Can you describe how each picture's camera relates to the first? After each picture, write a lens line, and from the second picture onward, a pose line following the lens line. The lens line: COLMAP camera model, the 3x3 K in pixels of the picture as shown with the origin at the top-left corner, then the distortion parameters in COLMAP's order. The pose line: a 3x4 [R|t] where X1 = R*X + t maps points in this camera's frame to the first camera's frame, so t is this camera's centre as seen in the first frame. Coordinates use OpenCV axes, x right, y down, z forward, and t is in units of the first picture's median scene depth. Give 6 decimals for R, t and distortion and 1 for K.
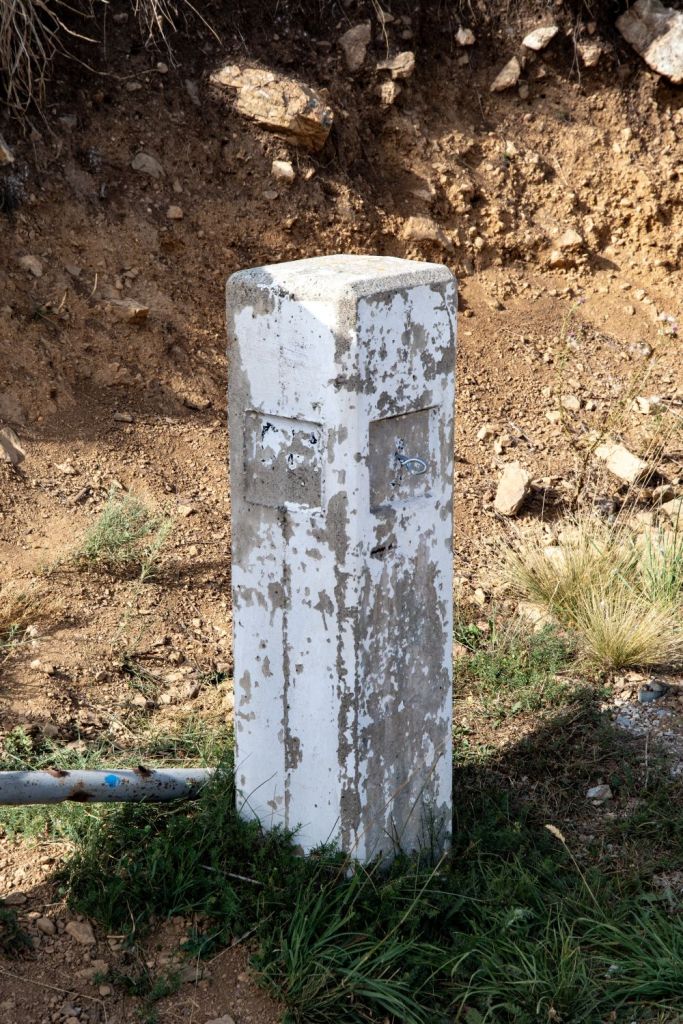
lens RADIAL K [[2641.3, 0, 340.1], [0, 2641.3, 514.3], [0, 0, 1]] dist [0.429206, 0.000000]
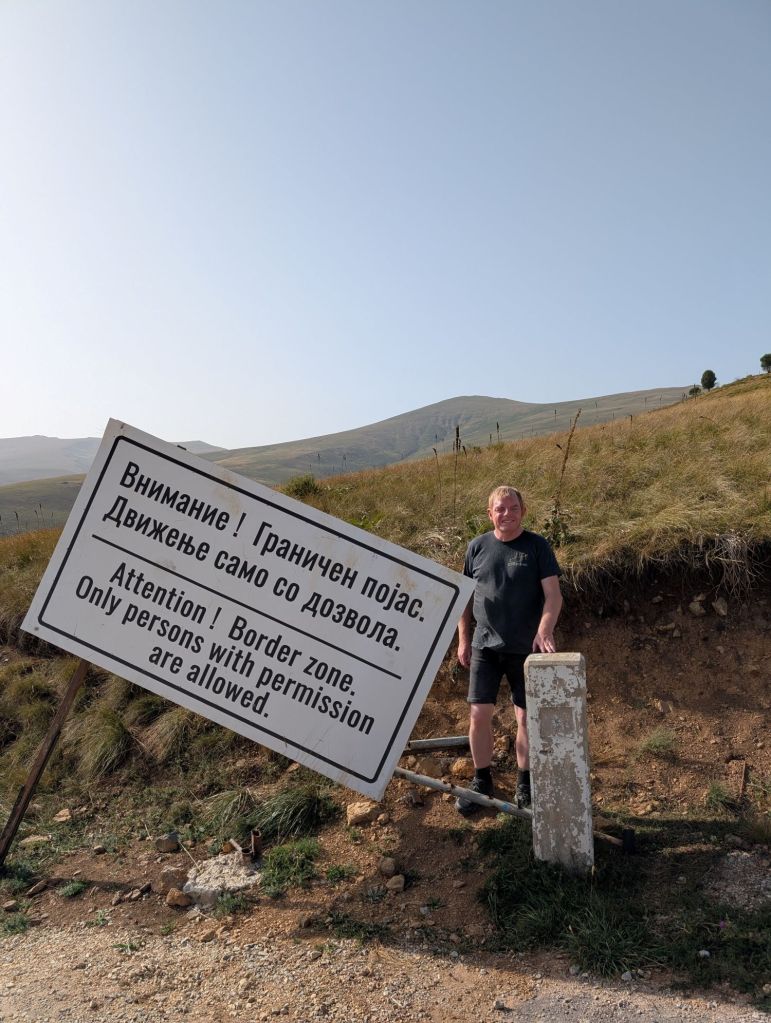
lens RADIAL K [[735.6, 0, 371.6], [0, 735.6, 527.3], [0, 0, 1]] dist [0.037995, -0.038801]
pose [[0.442900, -0.027556, -0.896147, 0.679003], [-0.158300, 0.981421, -0.108414, -0.113172], [0.882485, 0.189877, 0.430309, 0.411720]]
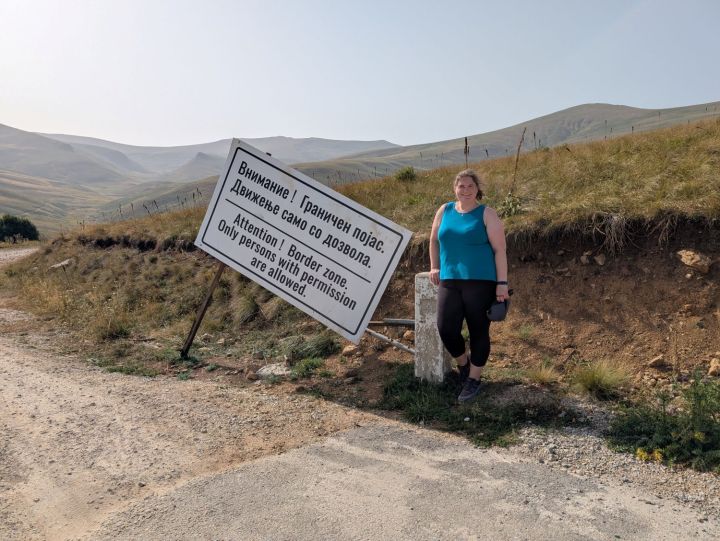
lens RADIAL K [[517.5, 0, 354.5], [0, 517.5, 268.8], [0, 0, 1]] dist [0.049796, -0.052211]
pose [[0.174976, 0.108516, -0.978574, 1.053929], [-0.217445, 0.973625, 0.069086, -0.141318], [0.960261, 0.200698, 0.193957, 0.614122]]
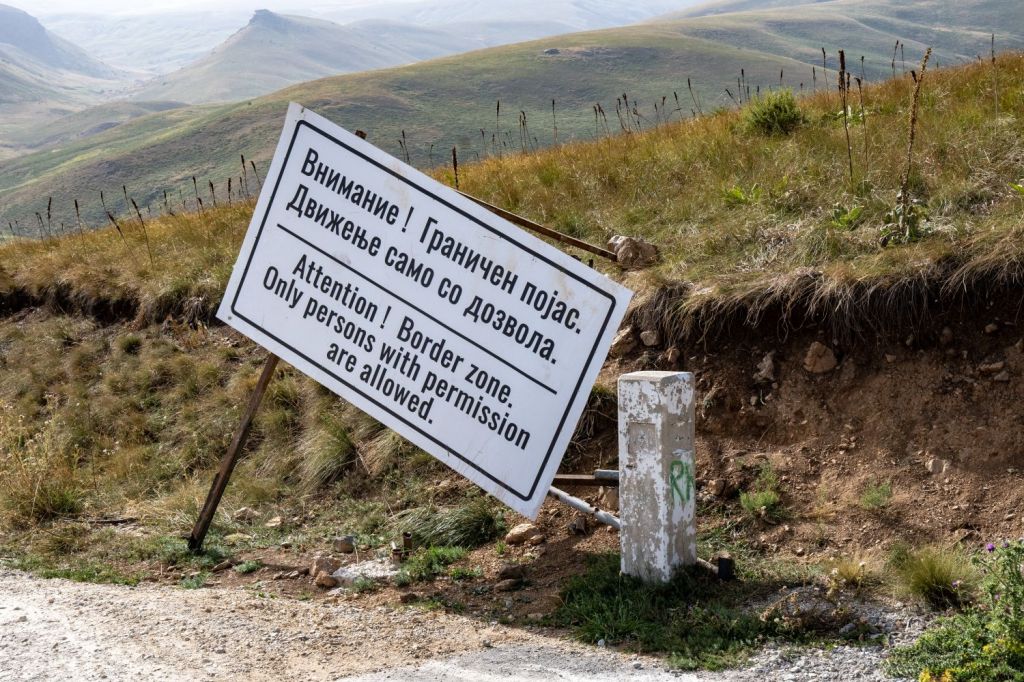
lens RADIAL K [[1645.5, 0, 510.2], [0, 1645.5, 342.8], [0, 0, 1]] dist [0.277917, 0.000000]
pose [[0.035044, 0.094214, -0.994935, 1.820713], [-0.201541, 0.975759, 0.085299, -0.250062], [0.978853, 0.197531, 0.053182, 0.732710]]
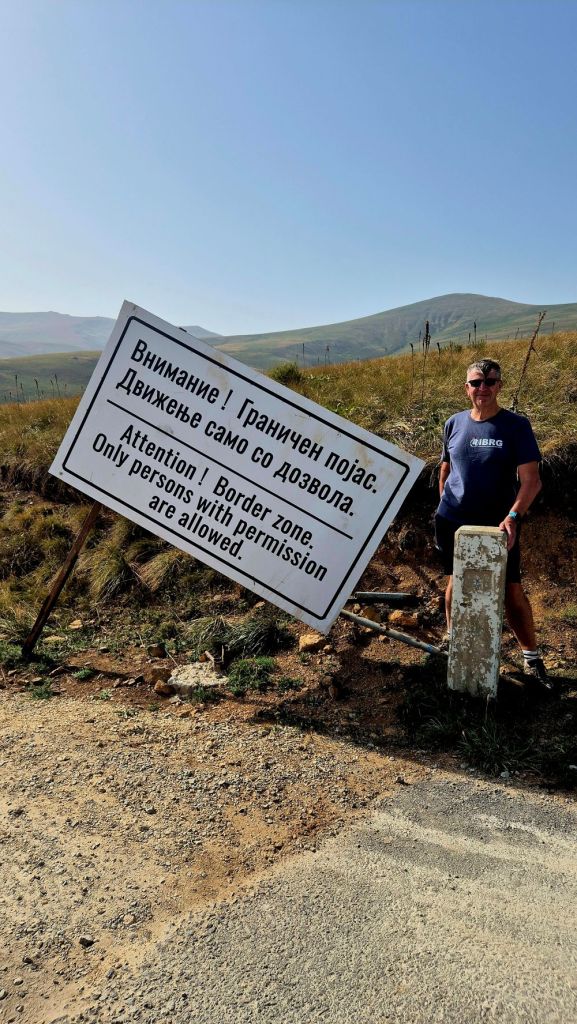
lens RADIAL K [[685.0, 0, 268.5], [0, 685.0, 512.8], [0, 0, 1]] dist [0.082020, -0.046989]
pose [[0.332221, 0.130031, -0.934196, 0.783766], [-0.237389, 0.970096, 0.050608, -0.091461], [0.912840, 0.204954, 0.353154, 0.390124]]
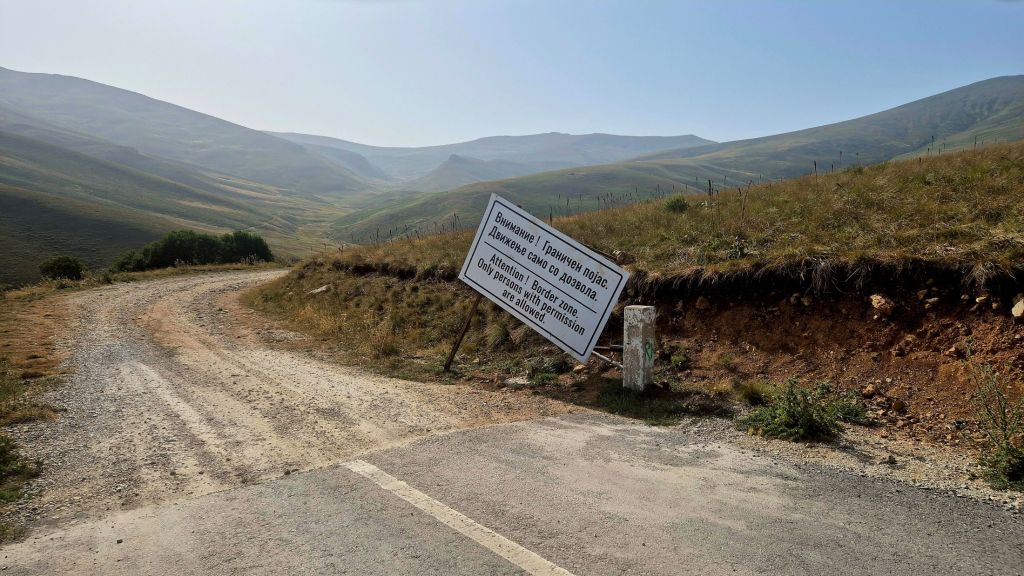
lens RADIAL K [[685.0, 0, 514.2], [0, 685.0, 284.4], [0, 0, 1]] dist [0.082020, -0.046989]
pose [[-0.019118, 0.081748, -0.996470, 1.888726], [-0.232408, 0.968988, 0.083952, -0.229762], [0.972430, 0.233193, 0.000473, 0.643658]]
